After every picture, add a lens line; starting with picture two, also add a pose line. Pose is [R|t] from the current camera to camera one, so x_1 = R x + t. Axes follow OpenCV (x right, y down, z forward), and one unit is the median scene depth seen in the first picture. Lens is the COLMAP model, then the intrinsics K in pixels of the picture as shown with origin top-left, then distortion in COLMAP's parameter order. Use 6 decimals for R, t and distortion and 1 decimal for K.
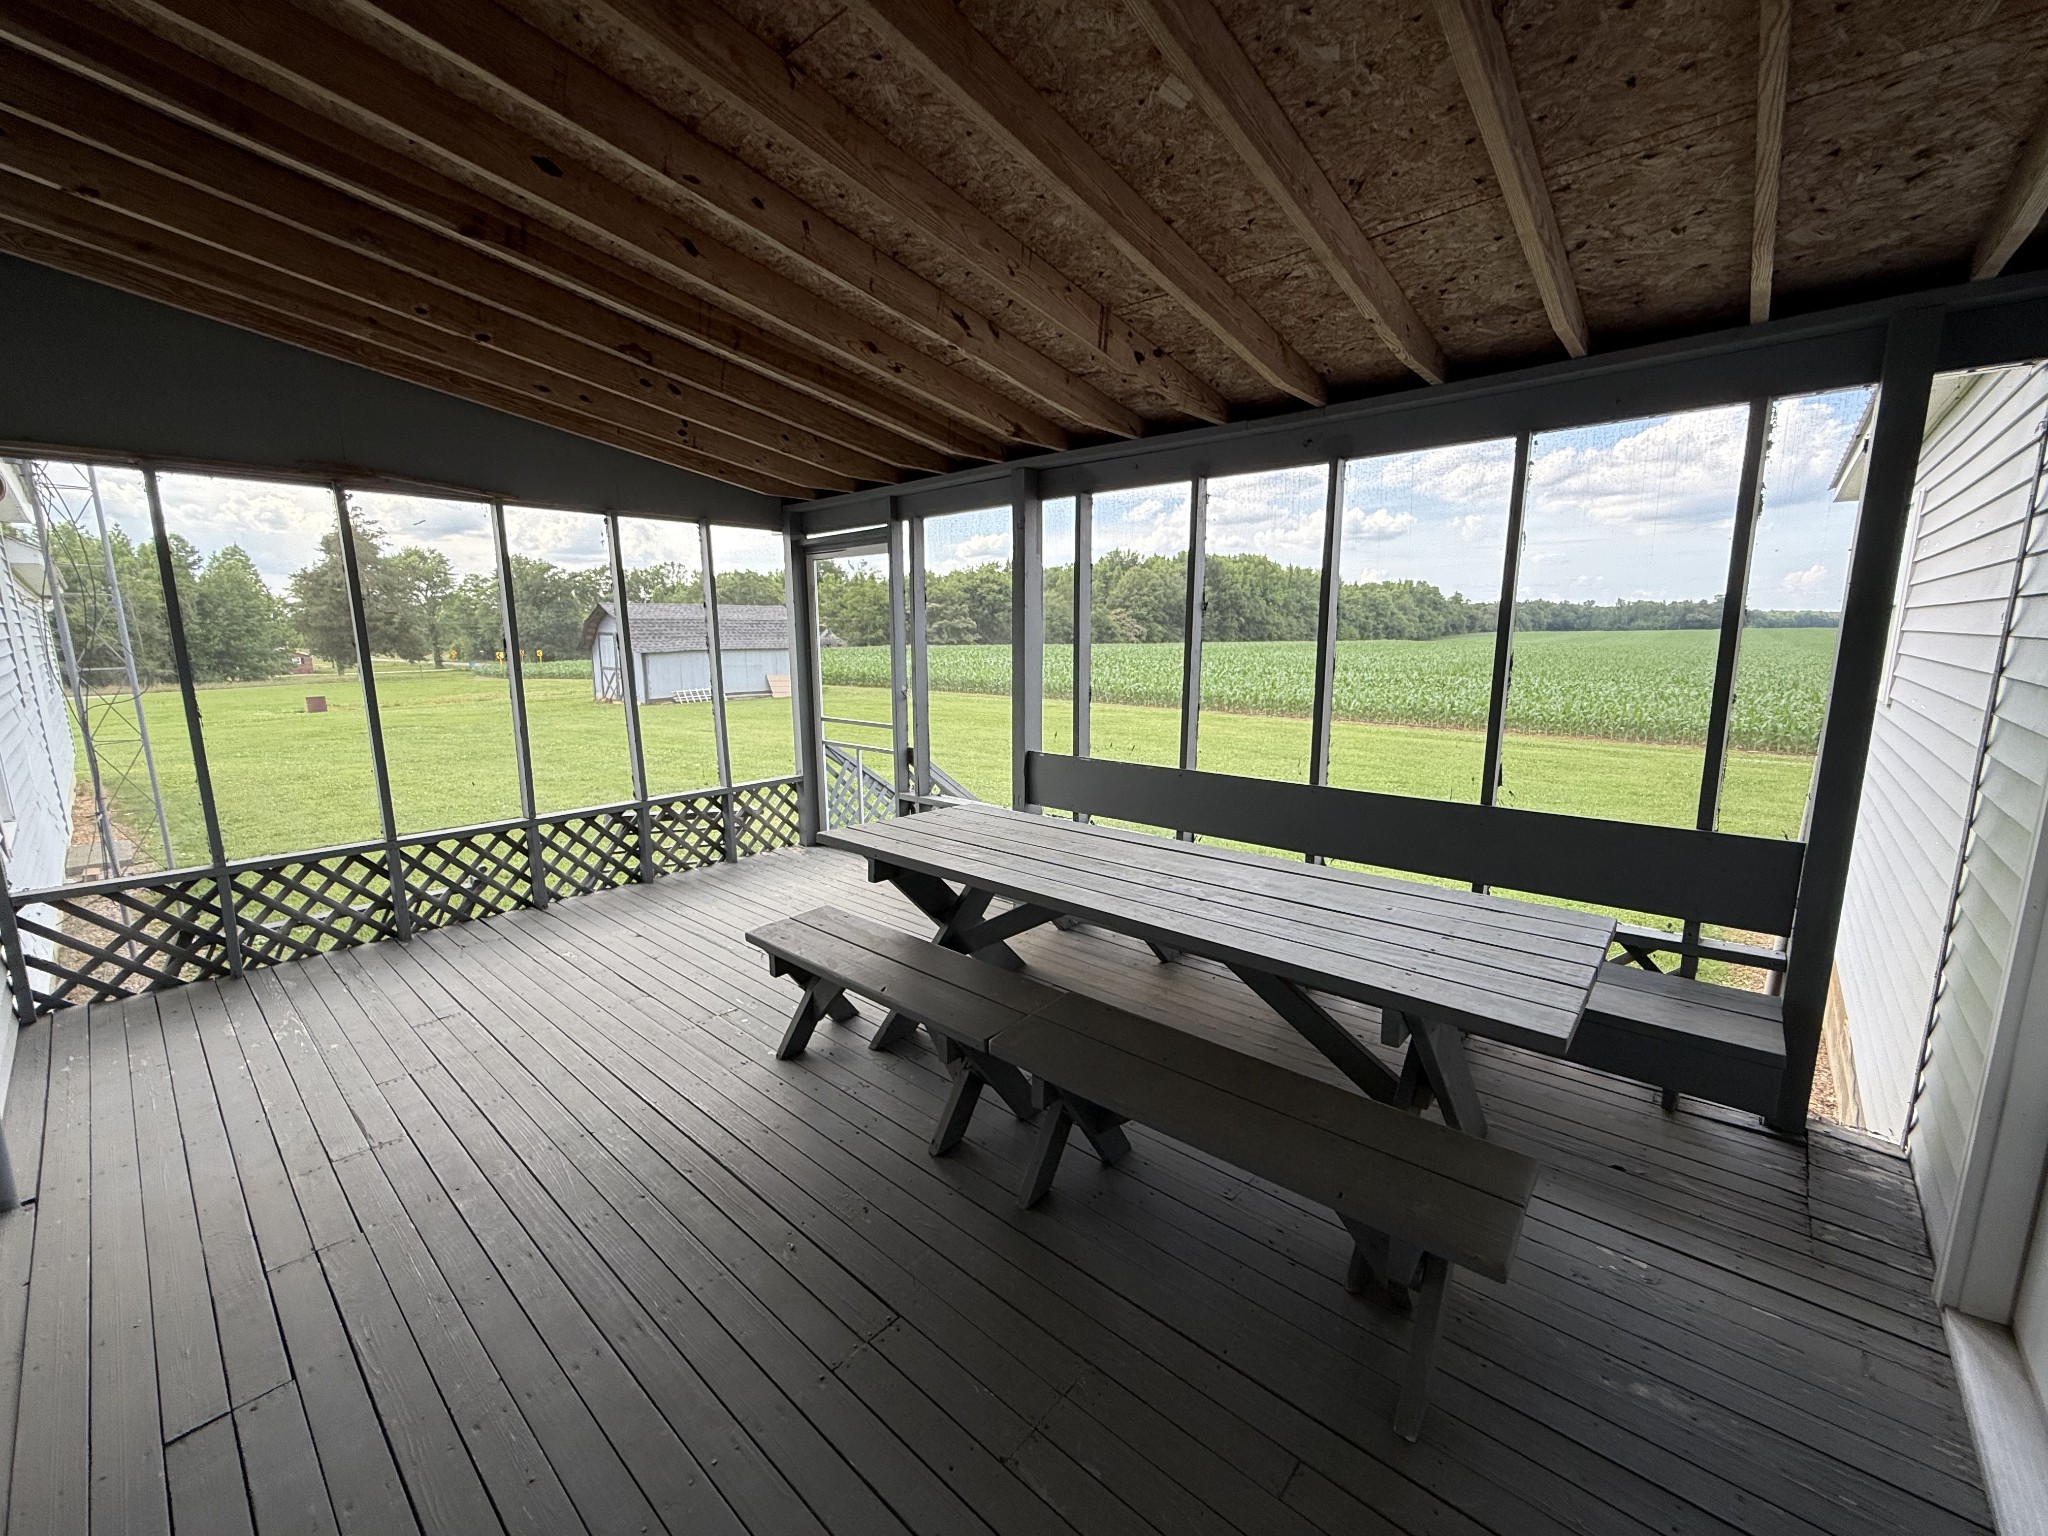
lens RADIAL K [[818.8, 0, 1021.4], [0, 818.8, 770.5], [0, 0, 1]] dist [-0.000035, 0.000197]
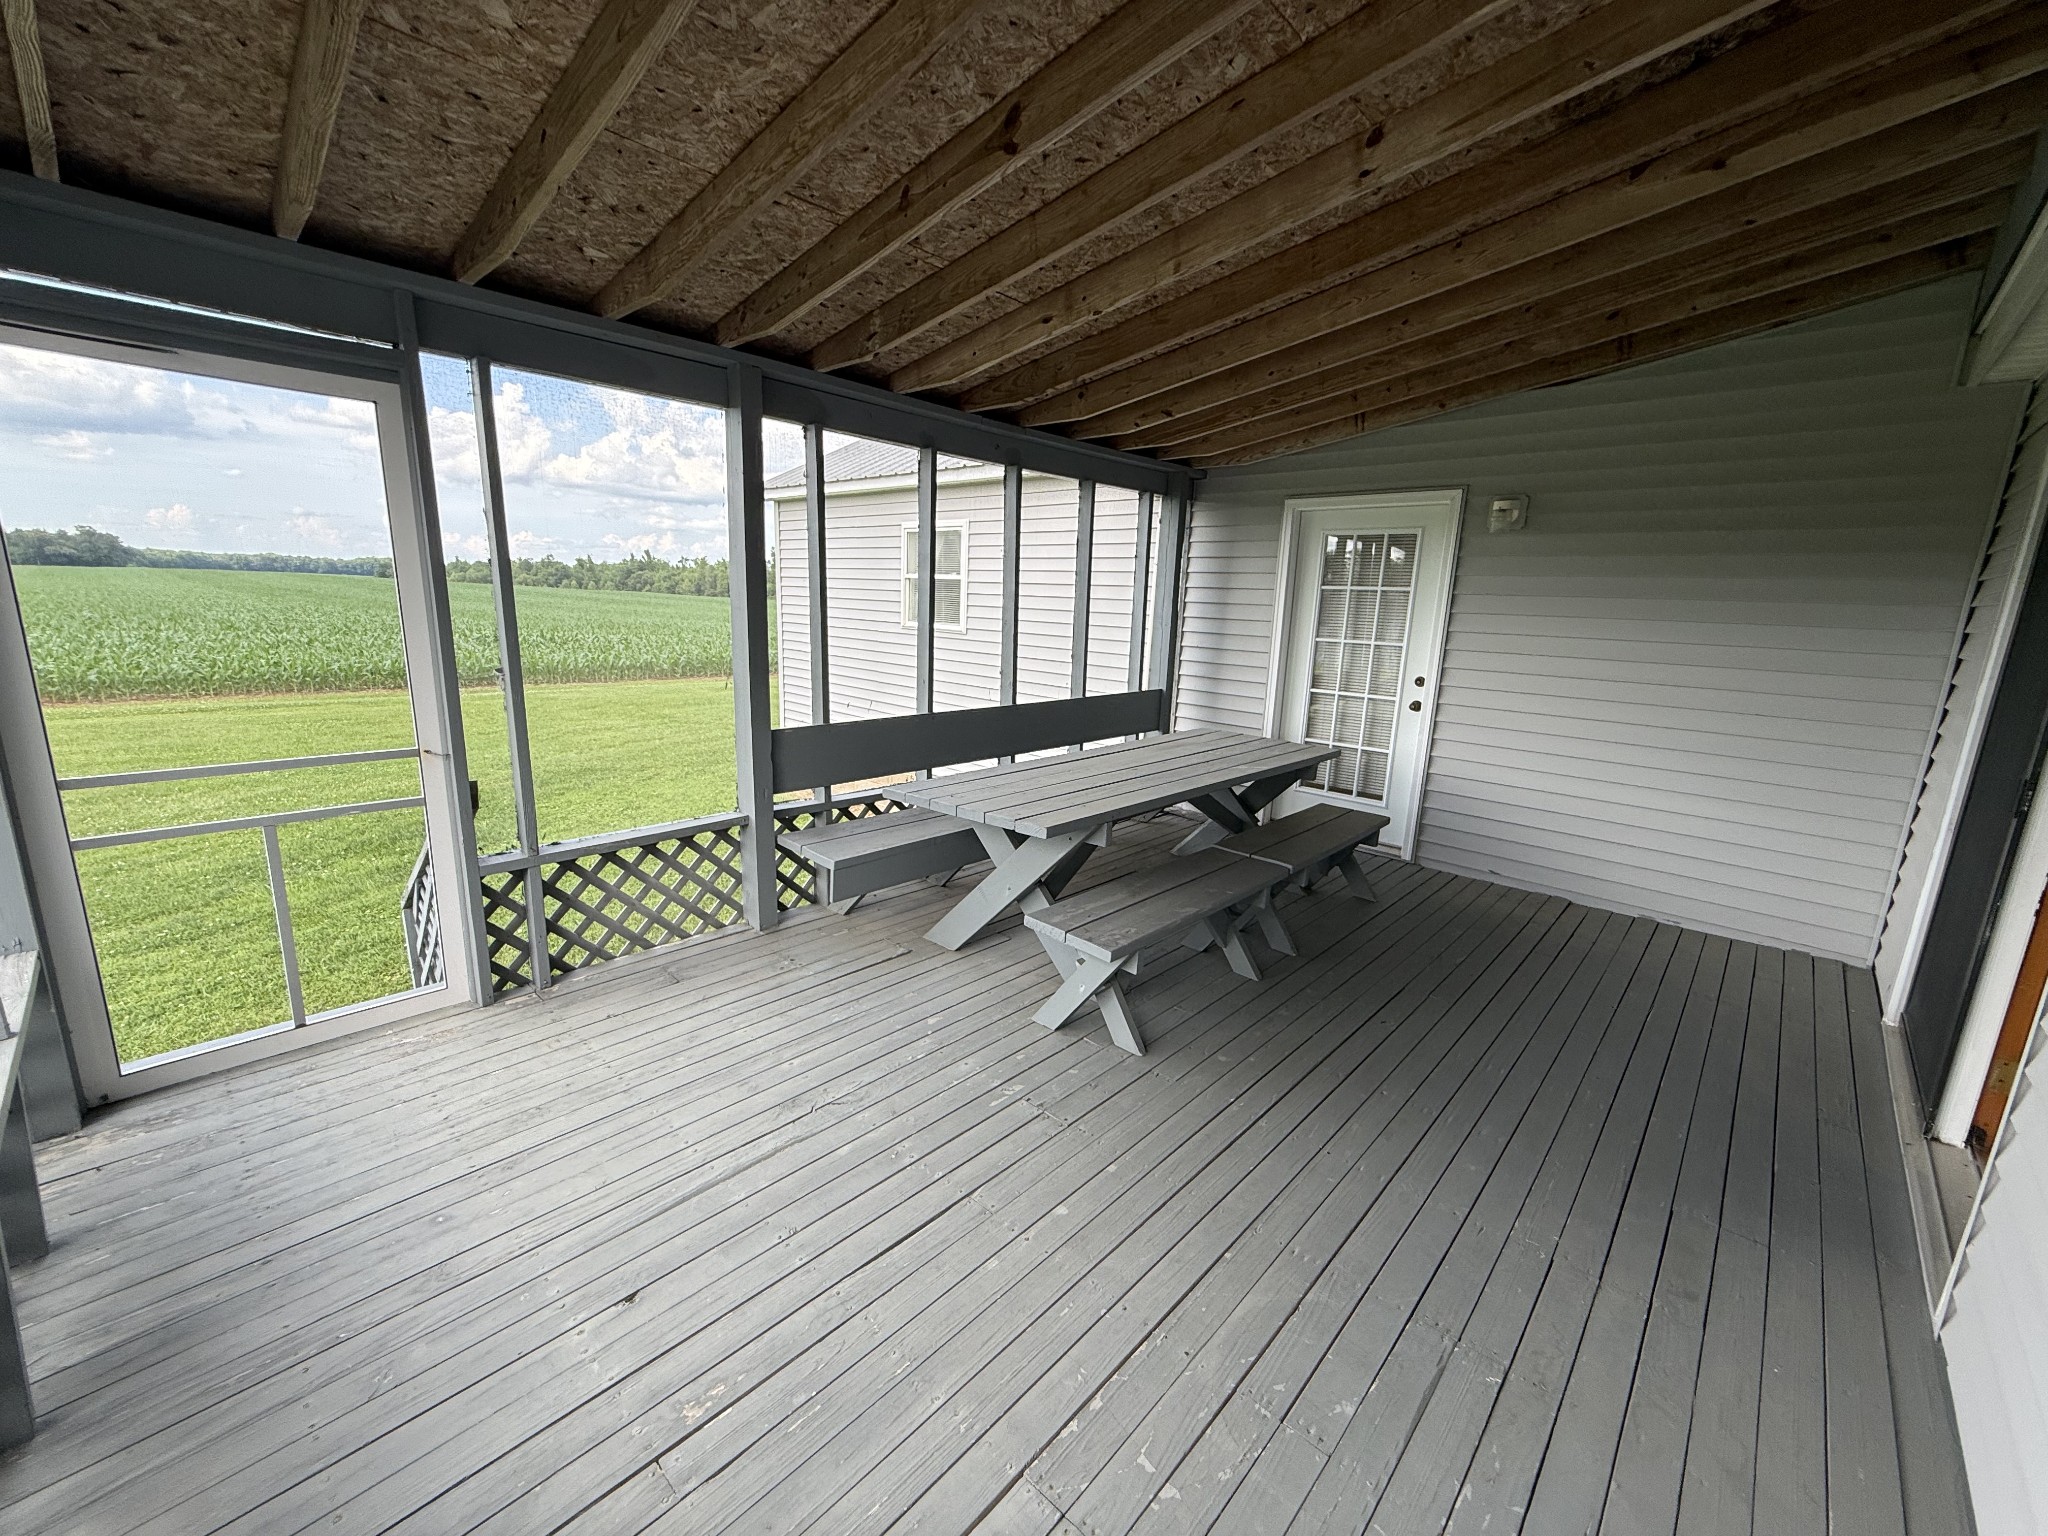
lens RADIAL K [[818.8, 0, 1021.4], [0, 818.8, 770.5], [0, 0, 1]] dist [-0.000035, 0.000197]
pose [[0.028281, -0.201310, 0.979119, -0.829088], [0.134141, 0.971416, 0.195851, -0.116853], [-0.990559, 0.125801, 0.054477, 0.755999]]
